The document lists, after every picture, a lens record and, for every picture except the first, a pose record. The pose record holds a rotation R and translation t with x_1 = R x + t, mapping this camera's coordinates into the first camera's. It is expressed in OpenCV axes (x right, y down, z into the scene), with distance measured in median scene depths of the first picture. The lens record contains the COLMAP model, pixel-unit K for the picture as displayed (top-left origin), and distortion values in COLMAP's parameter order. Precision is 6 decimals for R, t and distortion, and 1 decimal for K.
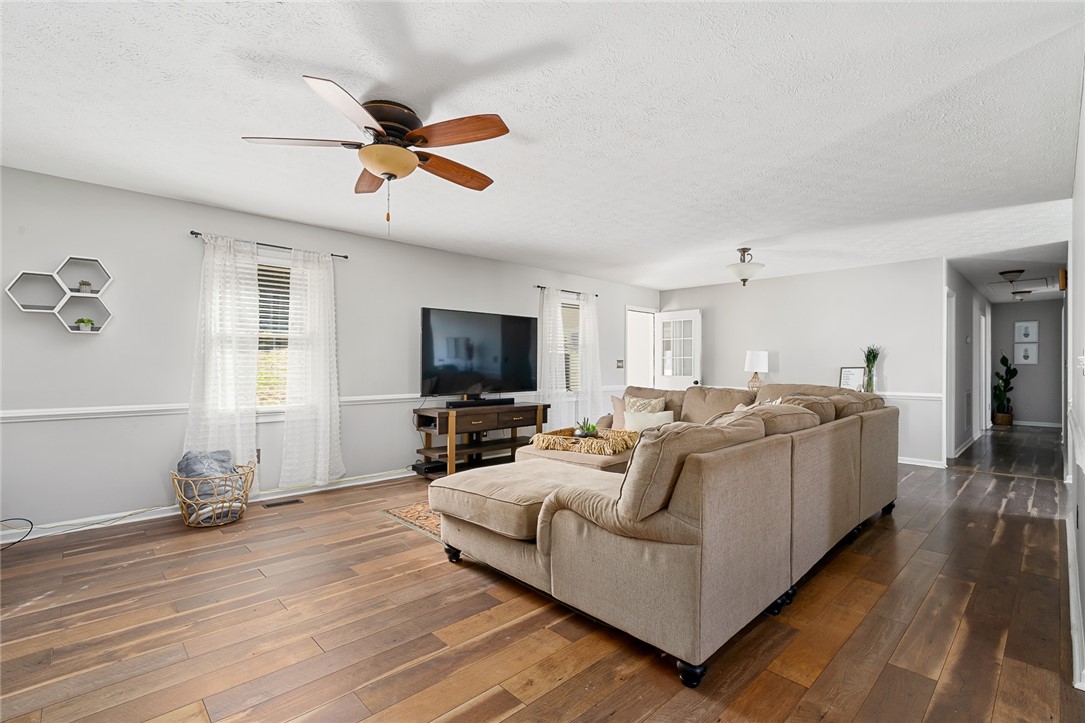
lens RADIAL K [[490.5, 0, 541.9], [0, 490.5, 364.1], [0, 0, 1]] dist [-0.001571, 0.000098]
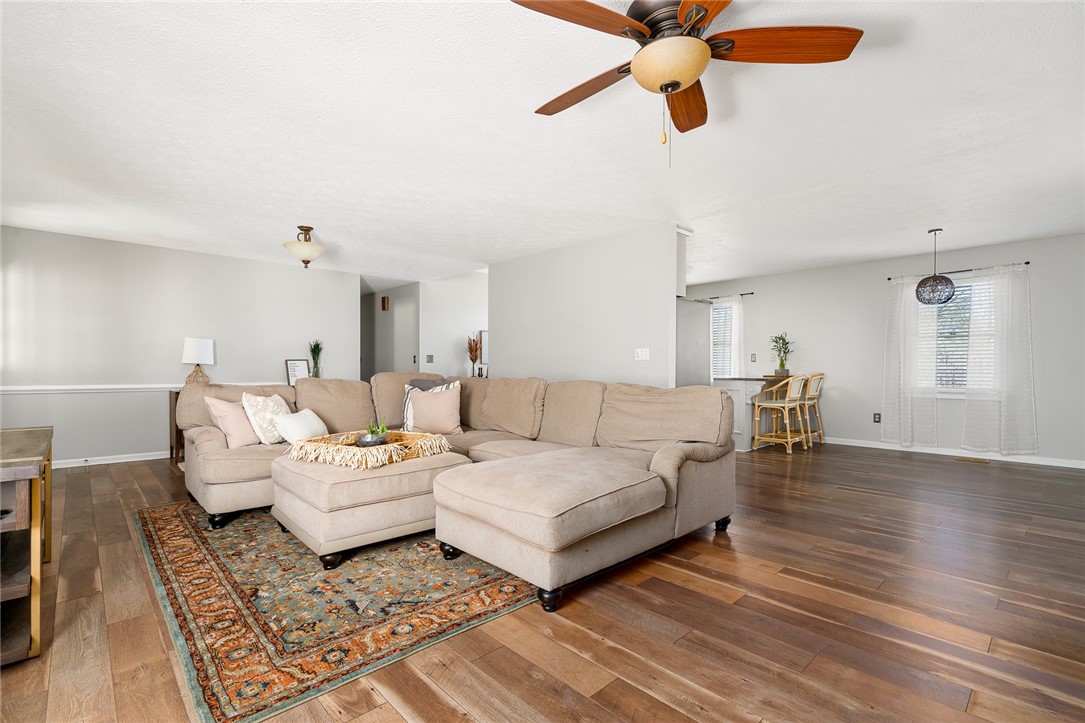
lens RADIAL K [[490.5, 0, 541.9], [0, 490.5, 364.1], [0, 0, 1]] dist [-0.001571, 0.000098]
pose [[0.005077, 0.007141, 0.999962, -0.269971], [-0.007826, 0.999944, -0.007101, 0.012664], [-0.999956, -0.007789, 0.005133, 0.300848]]
